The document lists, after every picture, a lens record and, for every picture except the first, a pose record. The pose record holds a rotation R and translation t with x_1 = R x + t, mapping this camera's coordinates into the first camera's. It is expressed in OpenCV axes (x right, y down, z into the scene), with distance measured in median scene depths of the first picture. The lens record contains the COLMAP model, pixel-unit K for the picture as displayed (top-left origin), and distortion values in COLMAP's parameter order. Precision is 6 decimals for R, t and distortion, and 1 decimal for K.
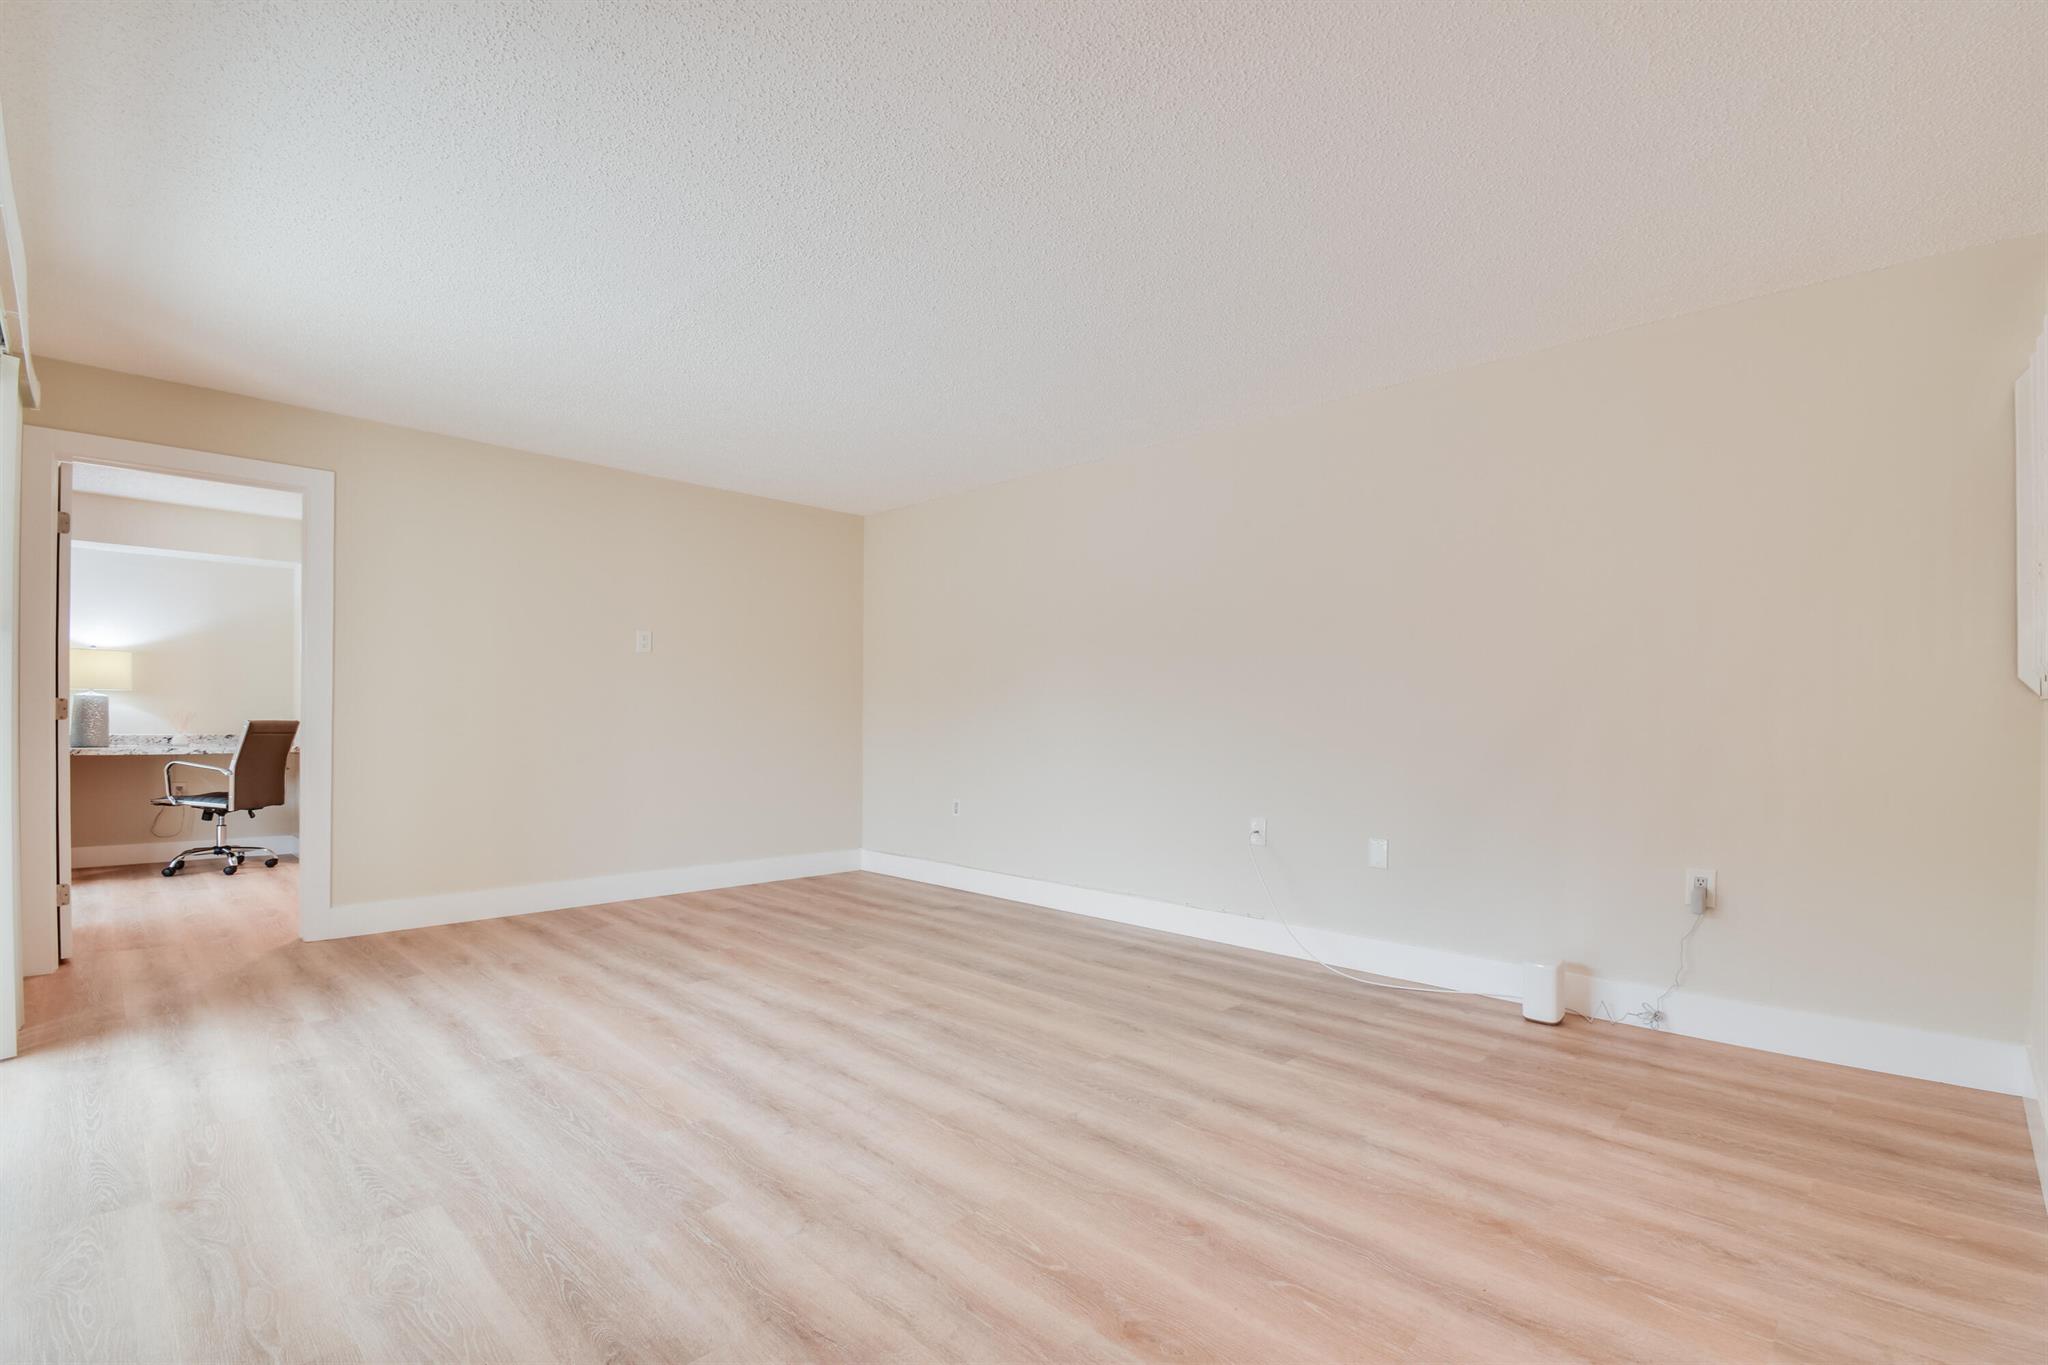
lens RADIAL K [[910.3, 0, 1030.4], [0, 910.3, 679.7], [0, 0, 1]] dist [0.016342, -0.018884]
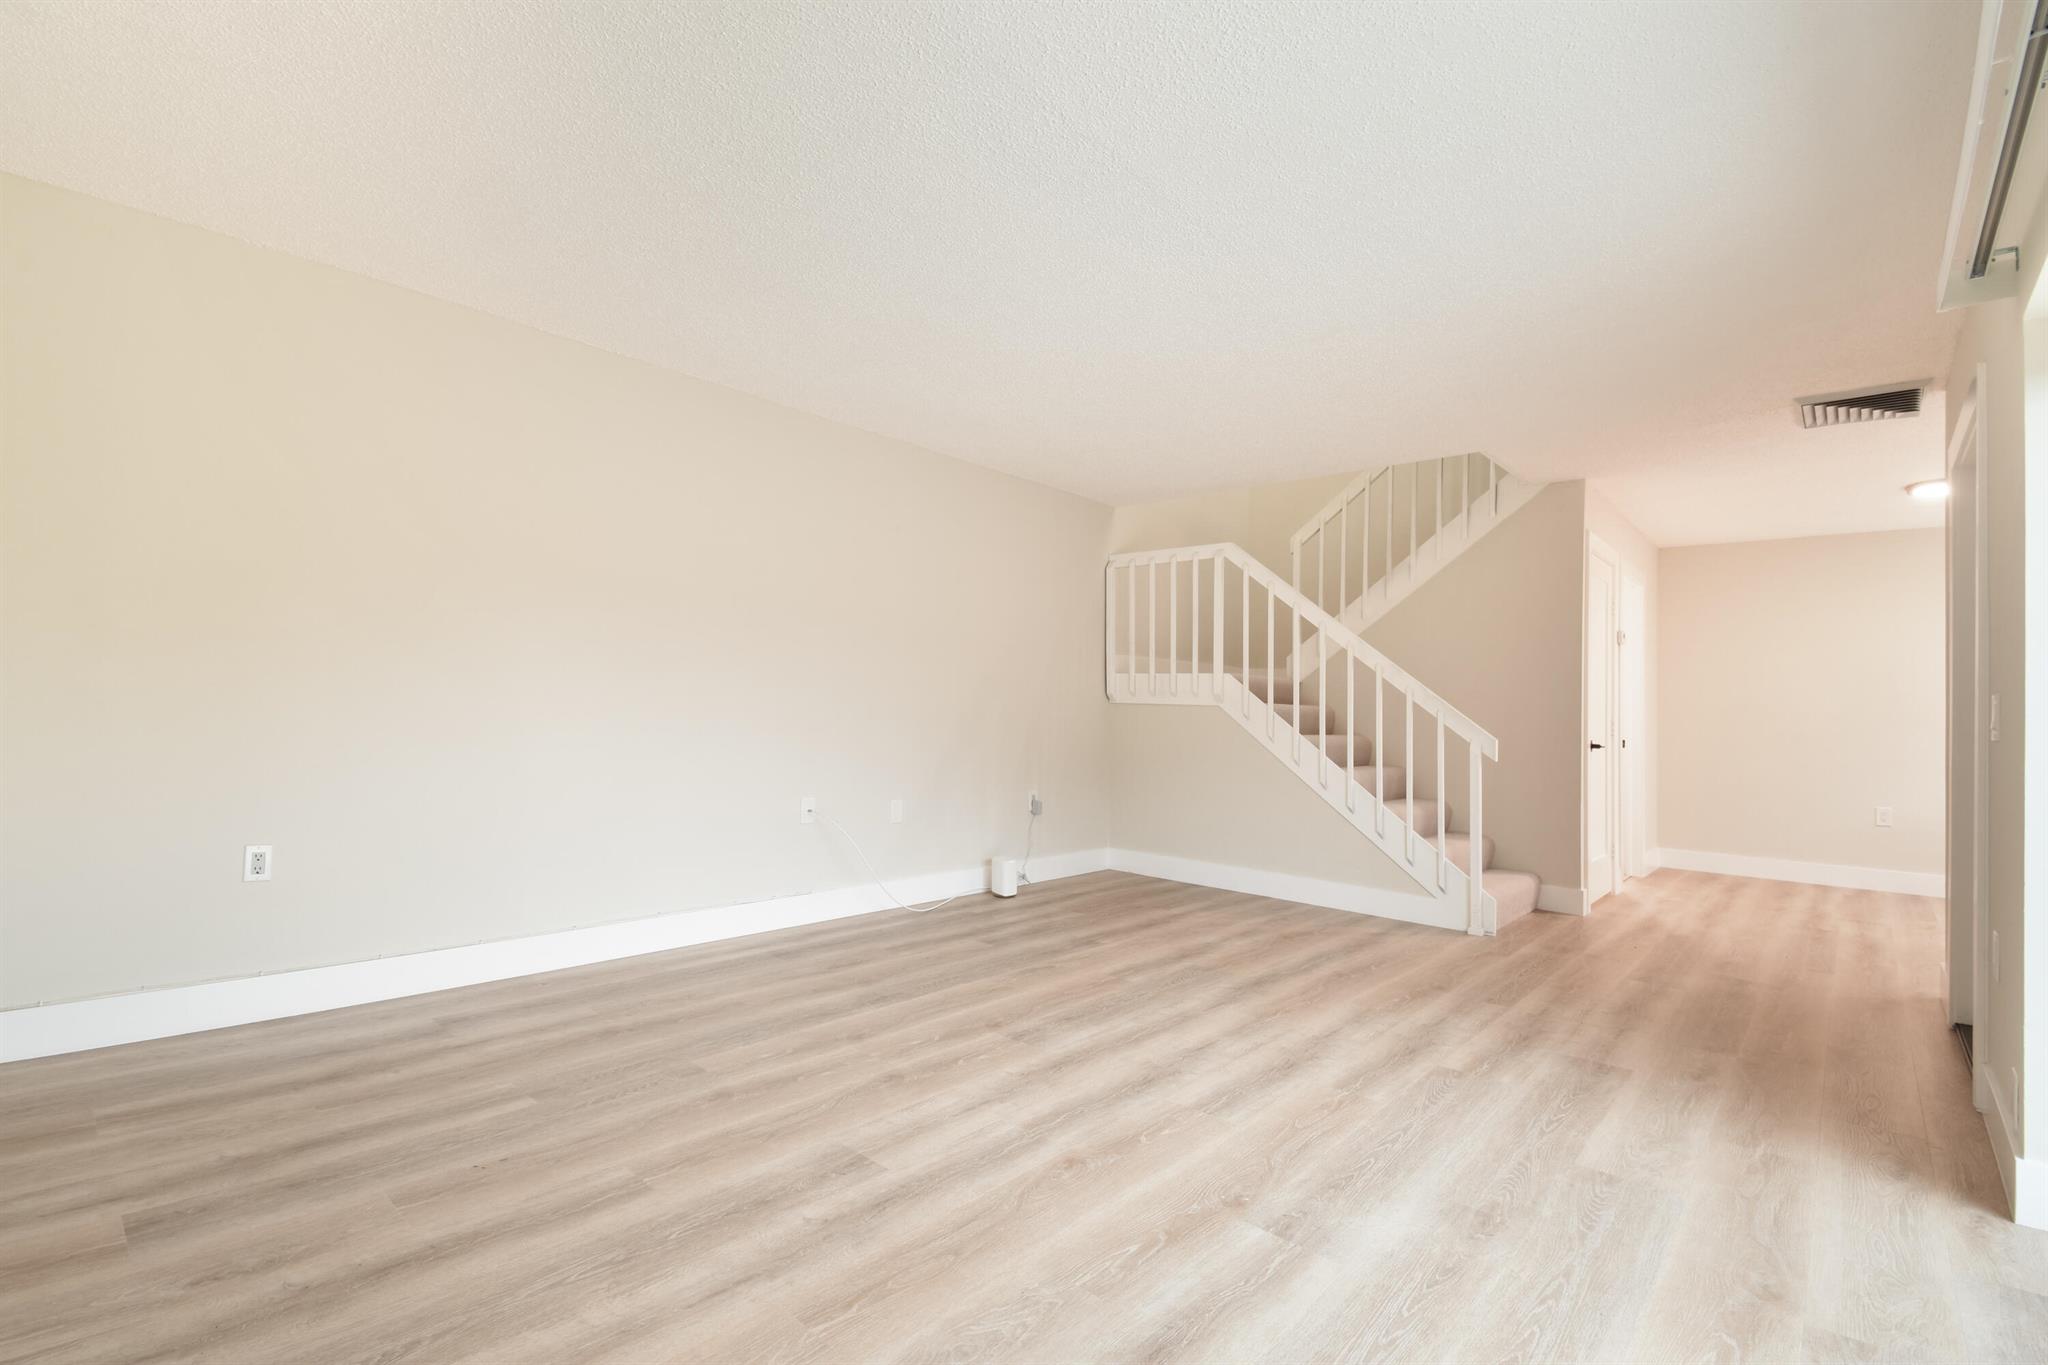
lens RADIAL K [[910.3, 0, 1030.4], [0, 910.3, 679.7], [0, 0, 1]] dist [0.016342, -0.018884]
pose [[-0.030832, 0.027729, 0.999140, -1.096967], [-0.072426, 0.996925, -0.029902, 0.041637], [-0.996897, -0.073286, -0.028729, 1.083510]]
